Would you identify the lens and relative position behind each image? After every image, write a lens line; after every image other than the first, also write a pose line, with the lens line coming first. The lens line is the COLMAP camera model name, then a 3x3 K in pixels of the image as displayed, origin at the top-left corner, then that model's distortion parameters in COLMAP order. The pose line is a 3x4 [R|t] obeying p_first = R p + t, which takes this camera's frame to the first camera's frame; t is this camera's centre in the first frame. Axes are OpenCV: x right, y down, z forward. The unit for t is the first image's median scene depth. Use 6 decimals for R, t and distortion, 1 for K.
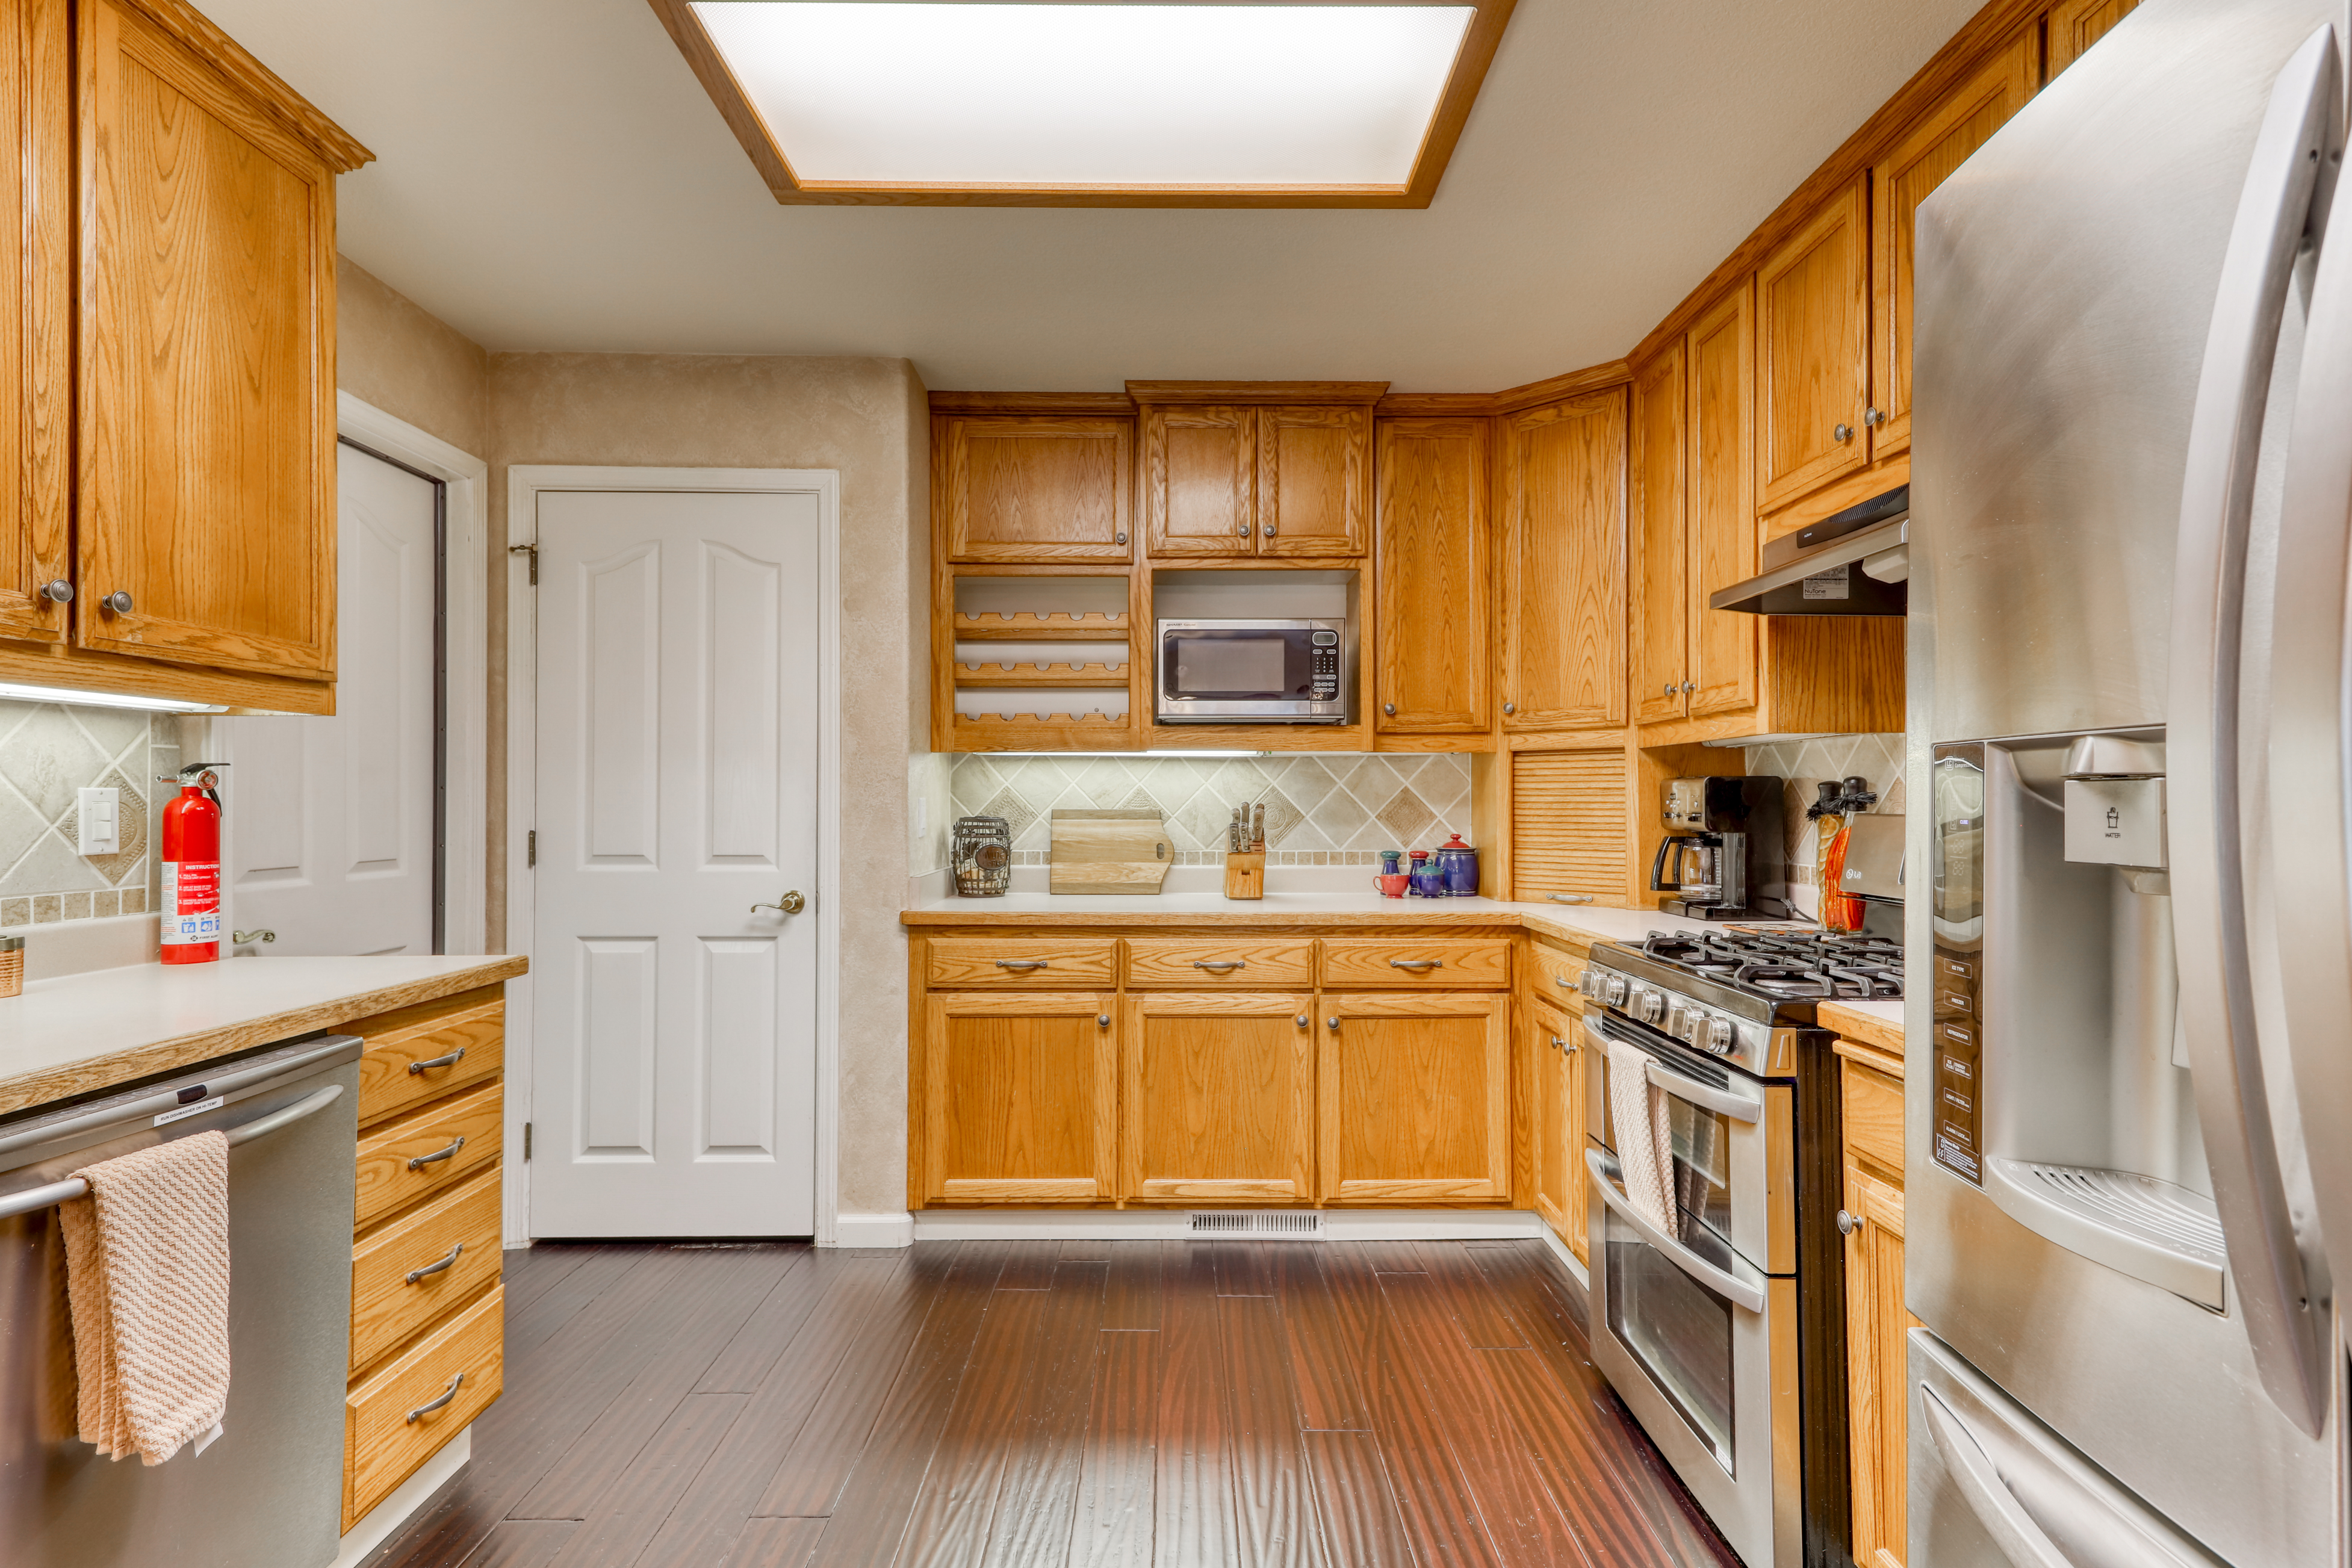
lens RADIAL K [[1186.1, 0, 1176.8], [0, 1186.1, 789.9], [0, 0, 1]] dist [0.000374, 0.000256]
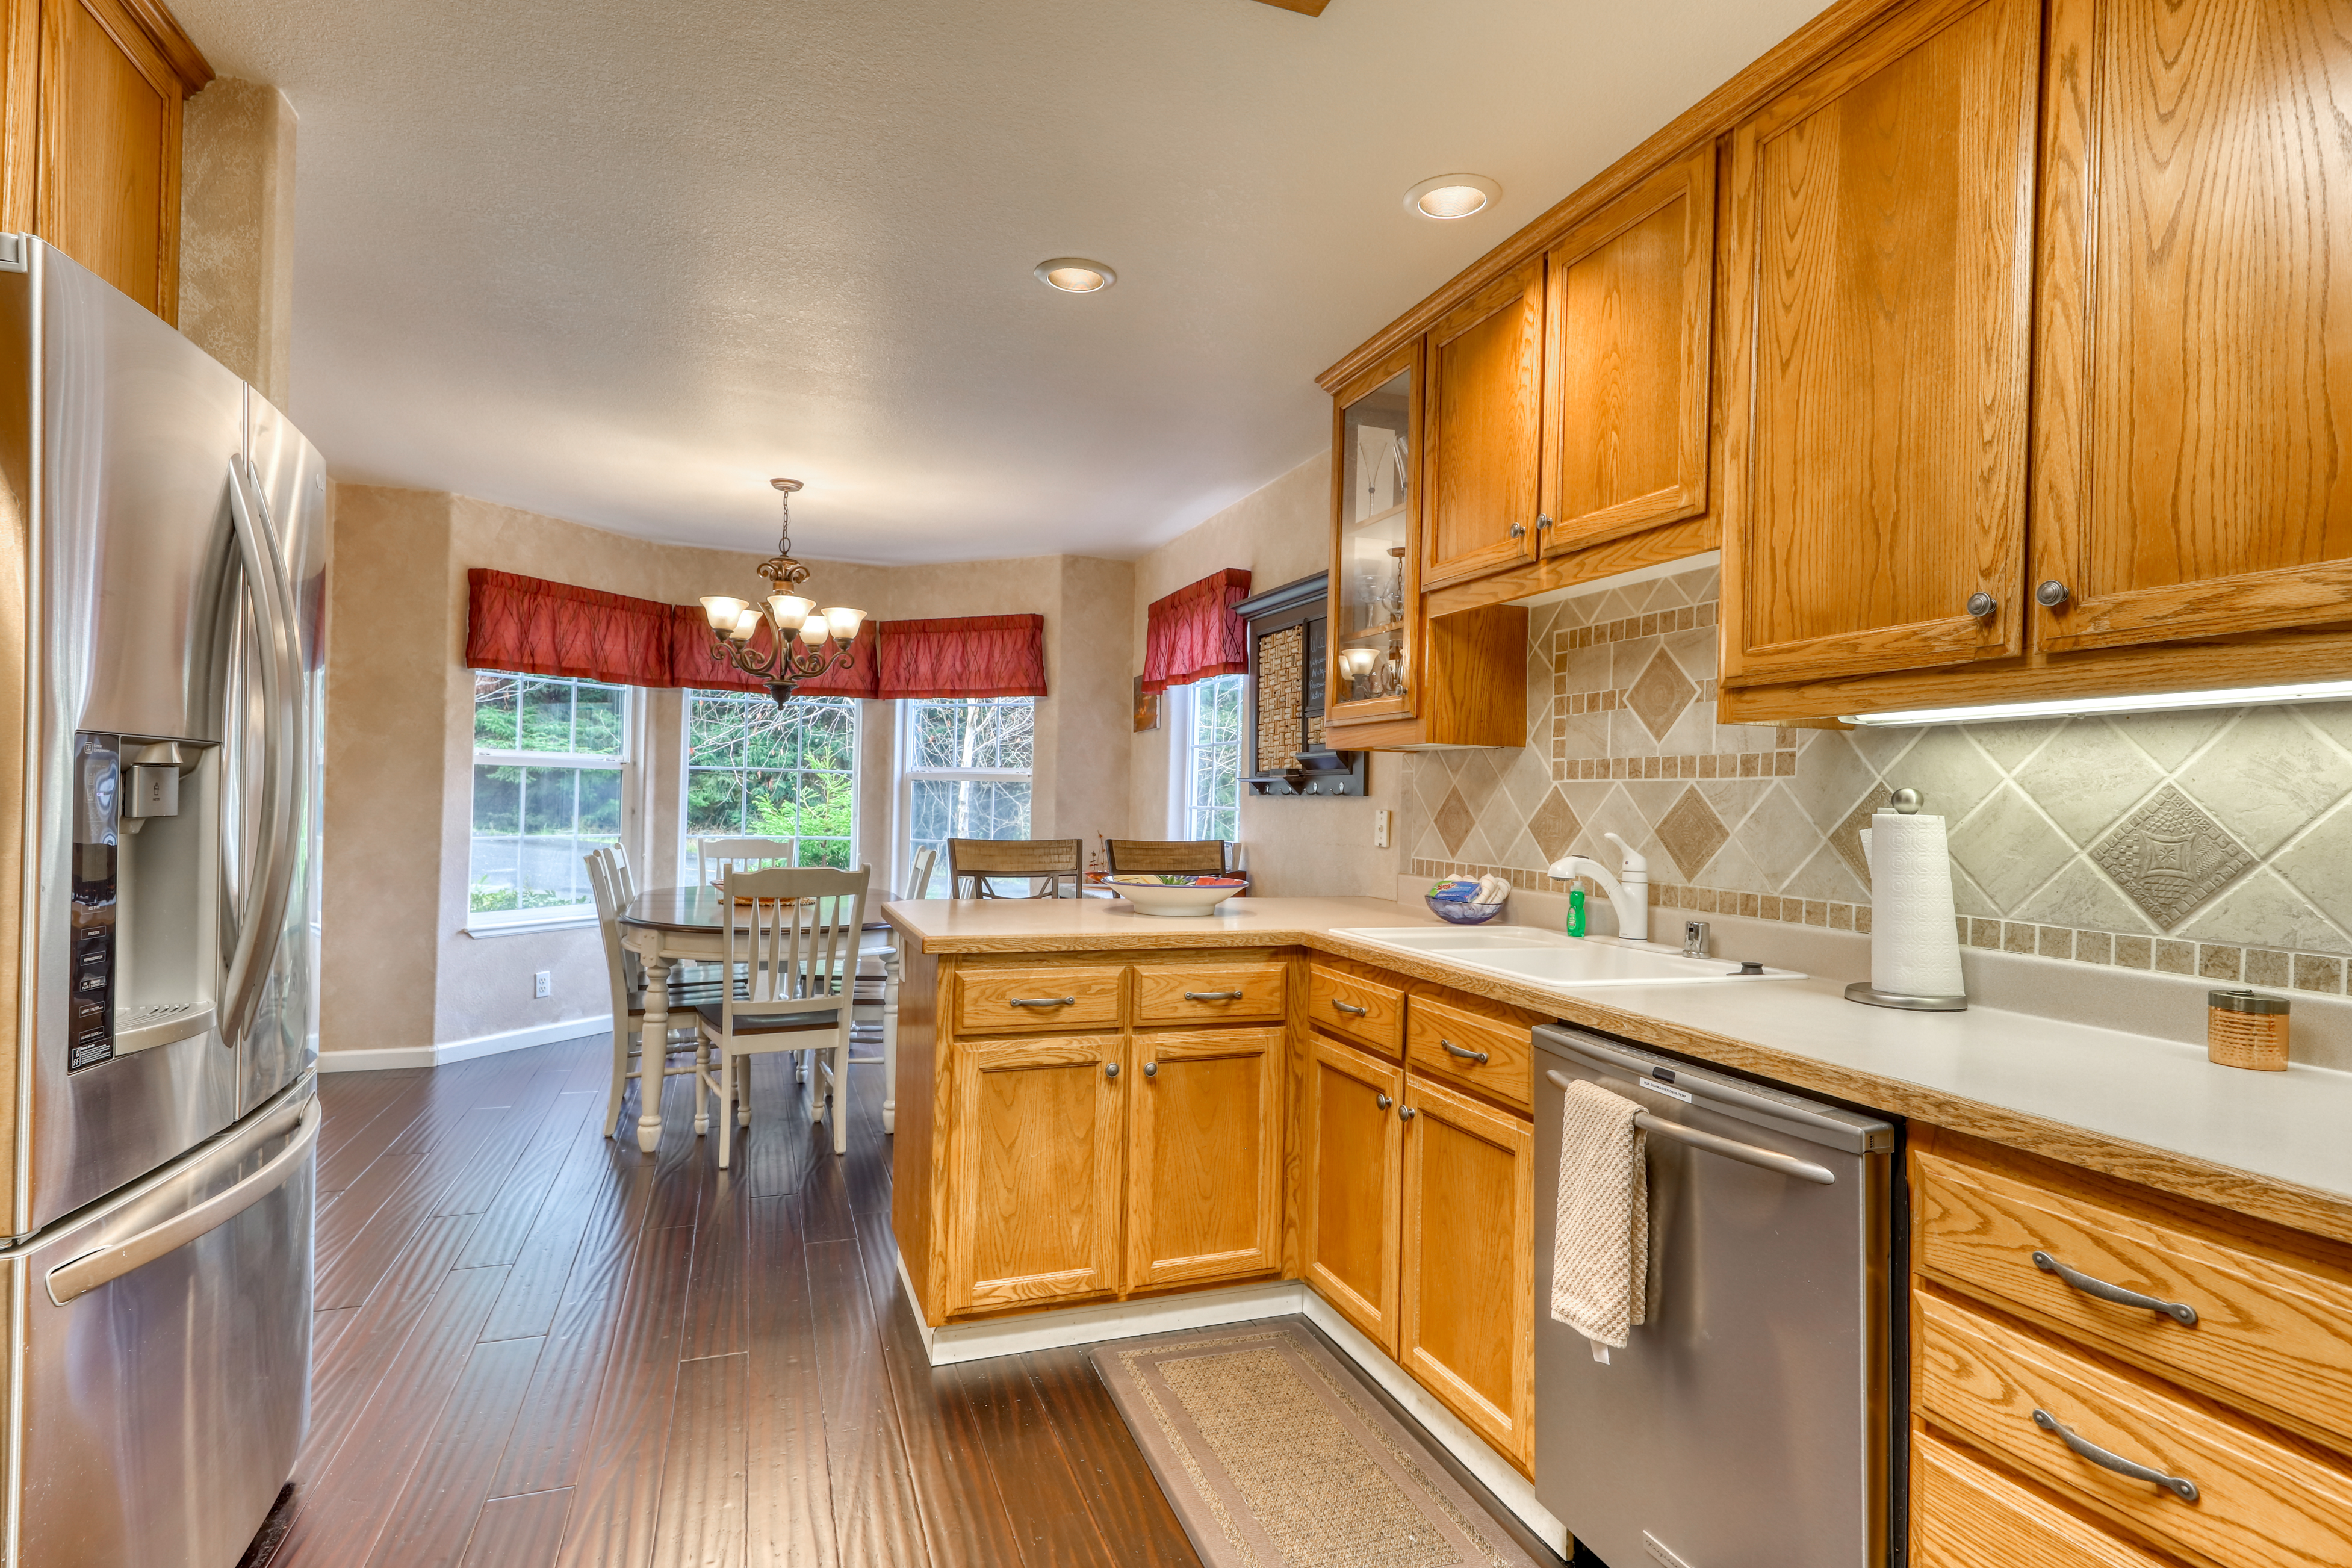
lens RADIAL K [[1186.1, 0, 1184.2], [0, 1186.1, 790.0], [0, 0, 1]] dist [0.000374, 0.000256]
pose [[-0.941693, -0.025635, -0.335496, -0.014472], [-0.021161, 0.999632, -0.016986, 0.012650], [0.335808, -0.008896, -0.941888, 1.646714]]
